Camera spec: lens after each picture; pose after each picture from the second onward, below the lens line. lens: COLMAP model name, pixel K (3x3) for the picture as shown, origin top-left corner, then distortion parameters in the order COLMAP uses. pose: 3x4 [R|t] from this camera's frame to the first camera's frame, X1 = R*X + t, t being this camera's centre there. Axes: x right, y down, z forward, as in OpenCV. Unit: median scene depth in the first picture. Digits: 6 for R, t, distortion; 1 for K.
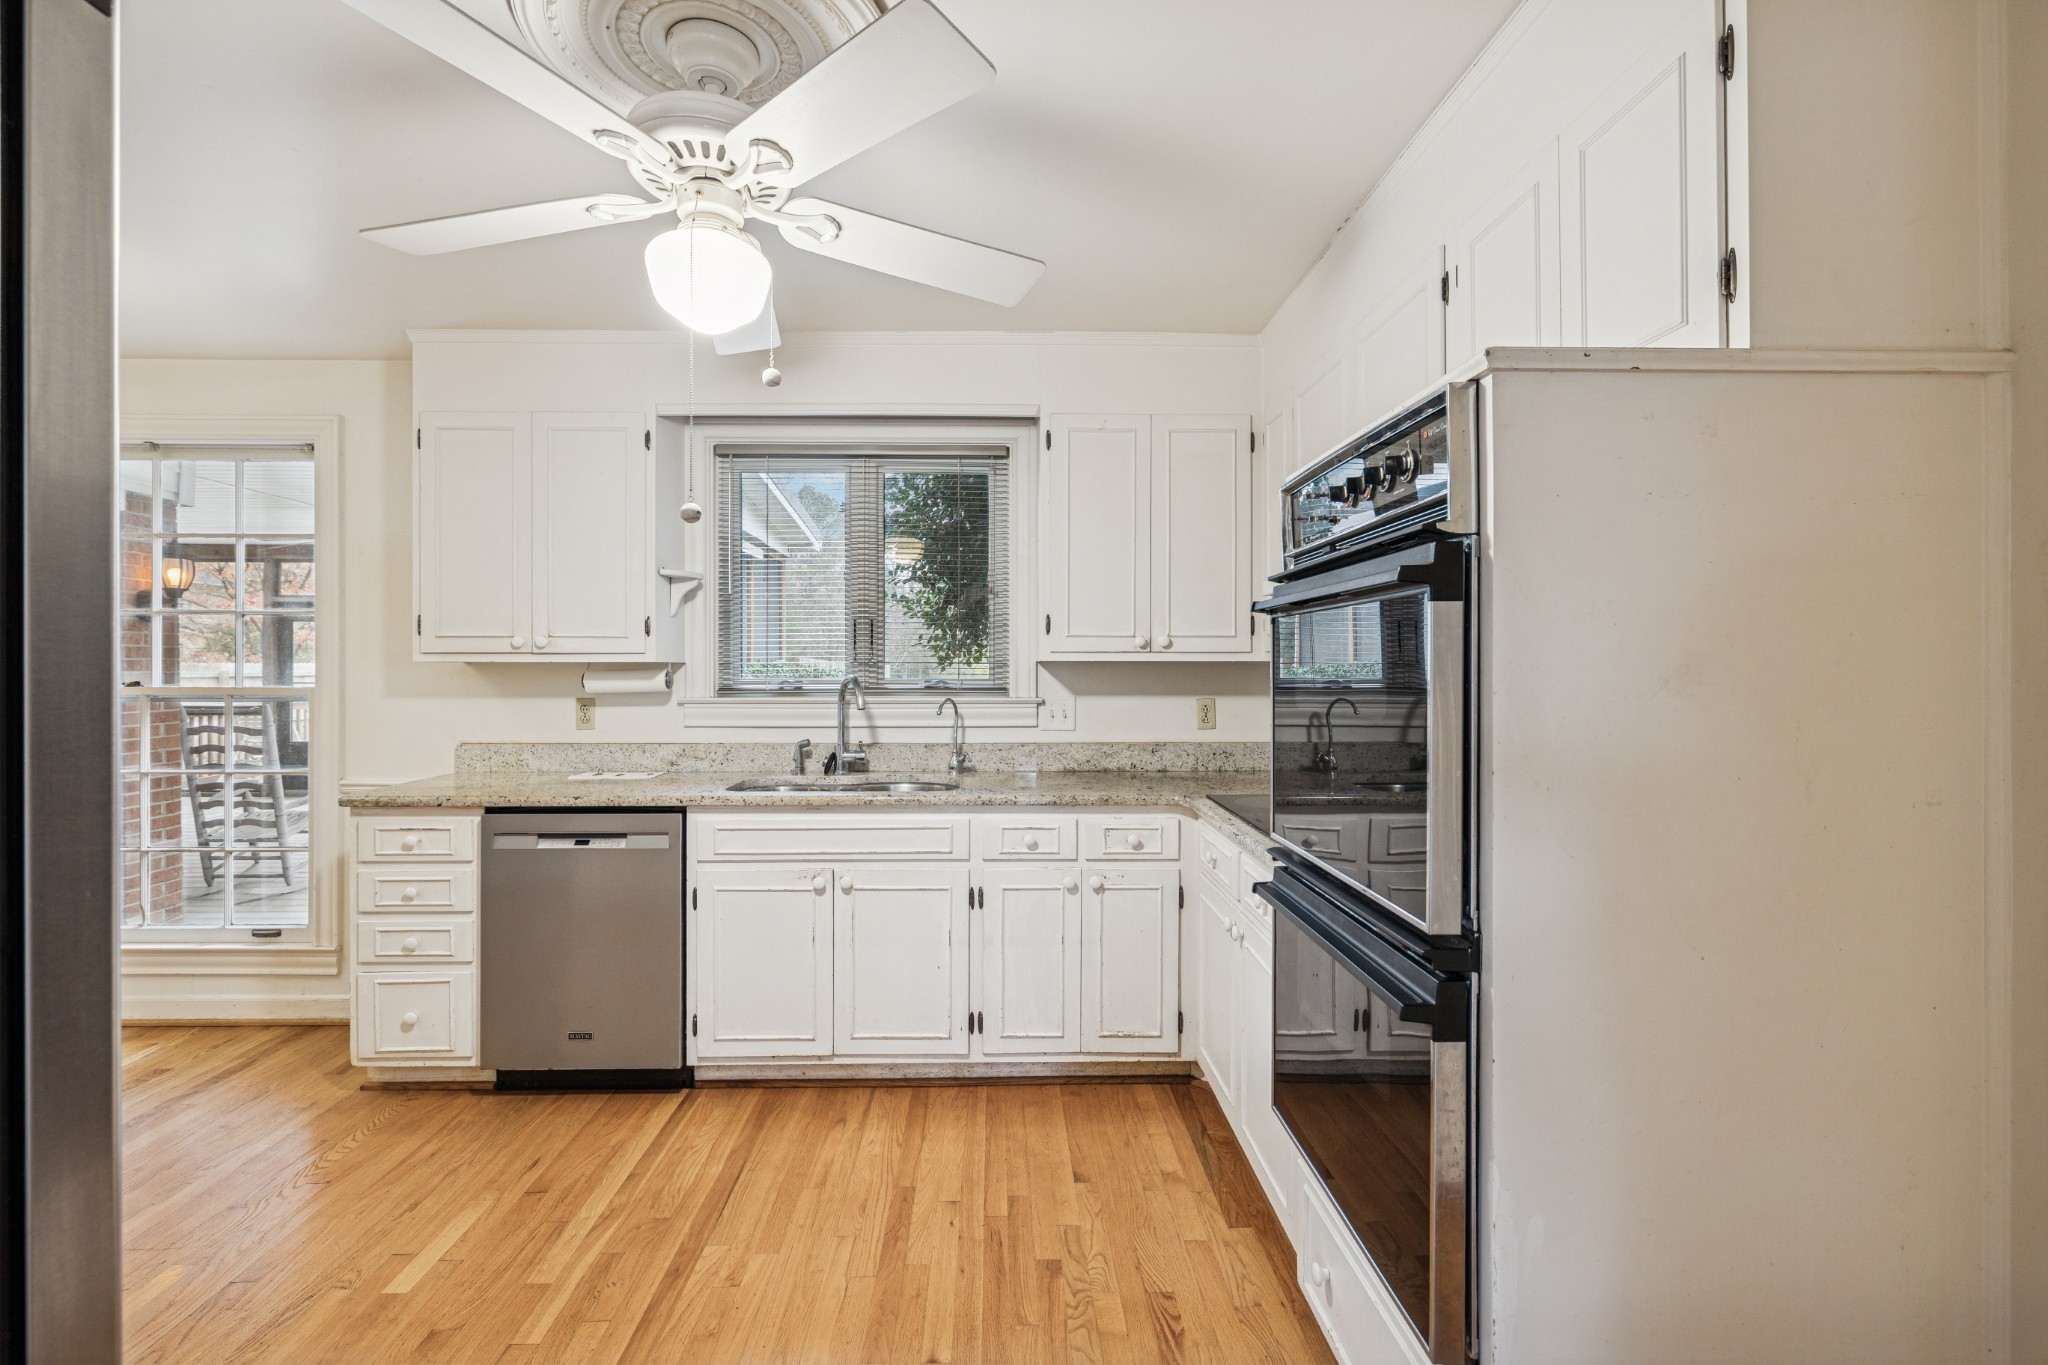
lens RADIAL K [[920.1, 0, 1019.9], [0, 920.1, 677.7], [0, 0, 1]] dist [0.002238, 0.000225]
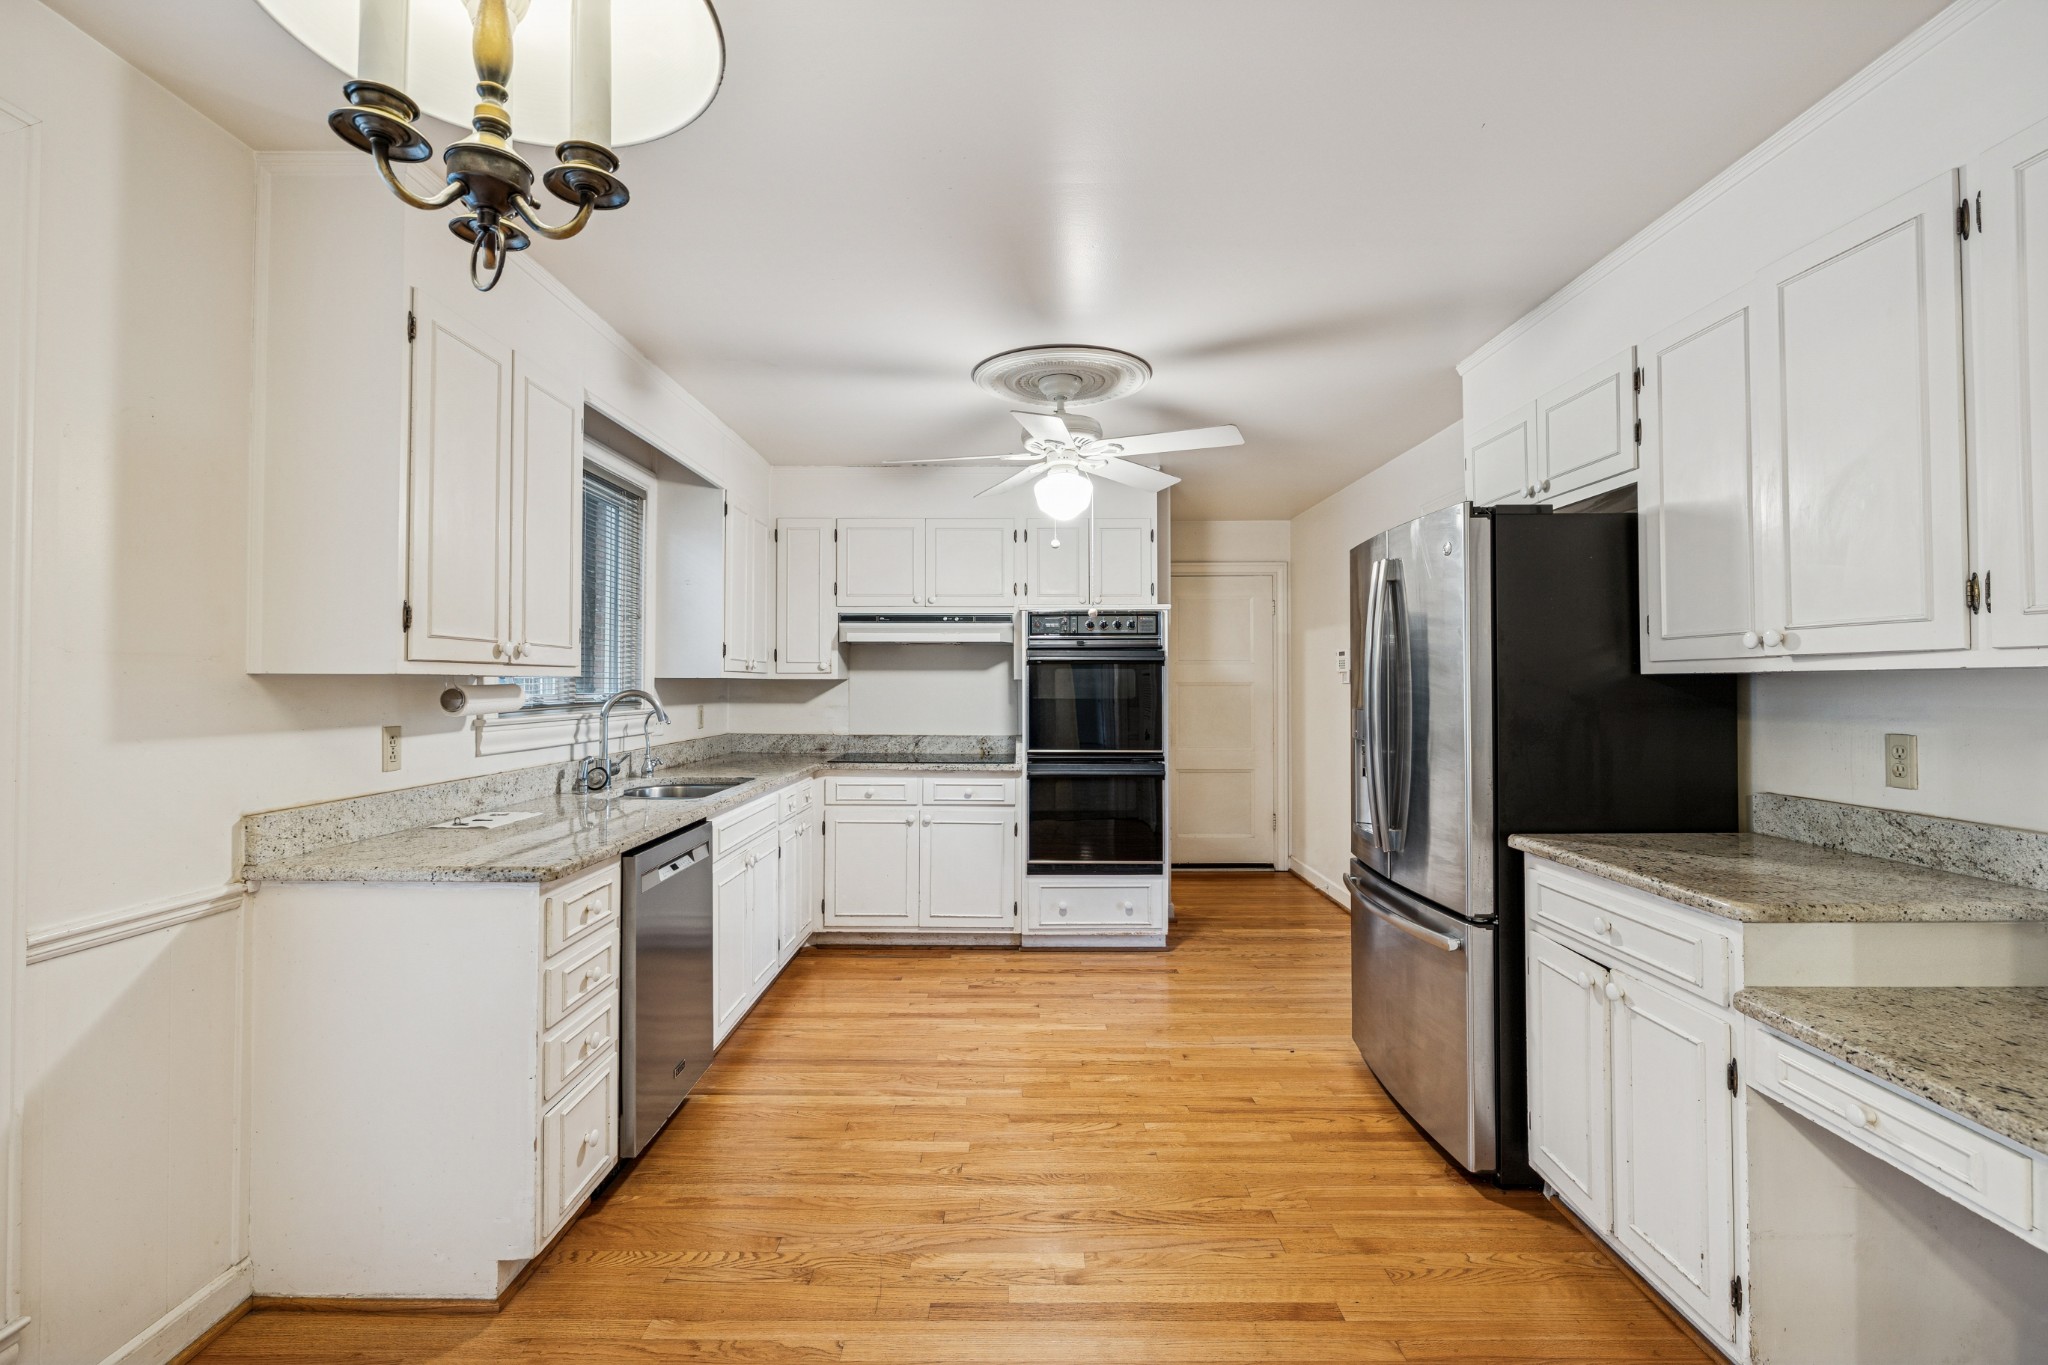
lens RADIAL K [[920.1, 0, 1019.8], [0, 920.1, 670.3], [0, 0, 1]] dist [0.002238, 0.000225]
pose [[0.026005, 0.012648, 0.999582, -1.419561], [0.004492, 0.999908, -0.012769, -0.010921], [-0.999652, 0.004822, 0.025946, 0.615878]]
